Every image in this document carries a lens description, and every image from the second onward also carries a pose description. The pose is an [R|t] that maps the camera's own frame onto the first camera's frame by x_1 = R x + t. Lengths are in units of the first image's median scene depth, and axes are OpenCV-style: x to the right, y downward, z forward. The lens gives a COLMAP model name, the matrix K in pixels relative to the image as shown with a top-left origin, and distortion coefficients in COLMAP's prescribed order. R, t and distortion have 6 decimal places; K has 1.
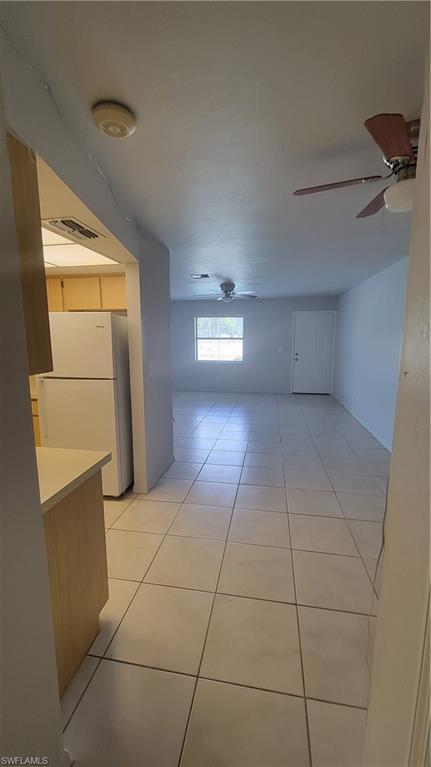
lens RADIAL K [[312.8, 0, 215.5], [0, 312.8, 383.5], [0, 0, 1]] dist [0.000573, -0.000454]
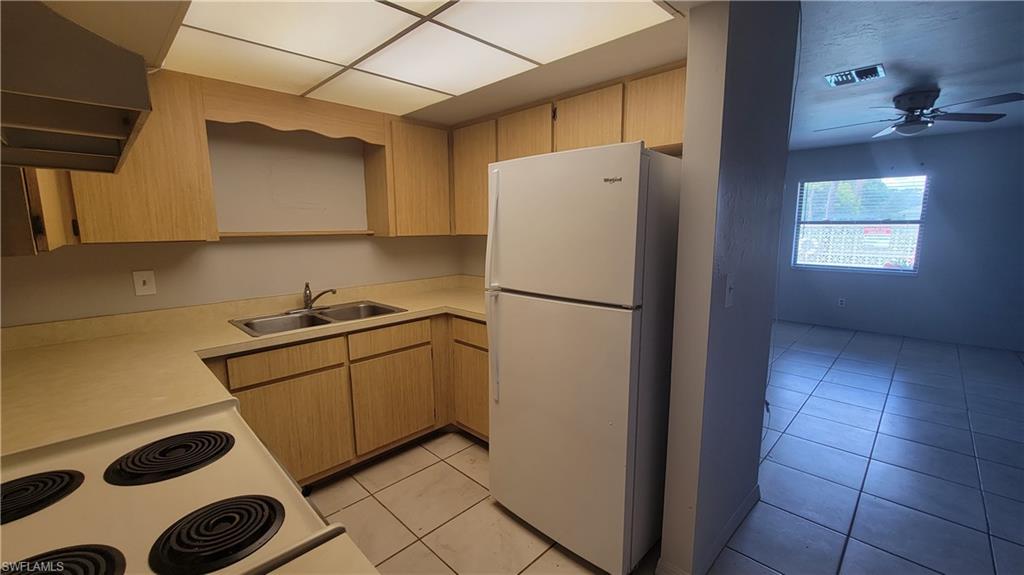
lens RADIAL K [[417.6, 0, 511.2], [0, 417.6, 289.8], [0, 0, 1]] dist [0.000573, -0.000454]
pose [[0.818297, 0.082570, -0.568835, -0.060244], [-0.079487, 0.996376, 0.030284, -0.017122], [0.569274, 0.020433, 0.821894, 0.187475]]
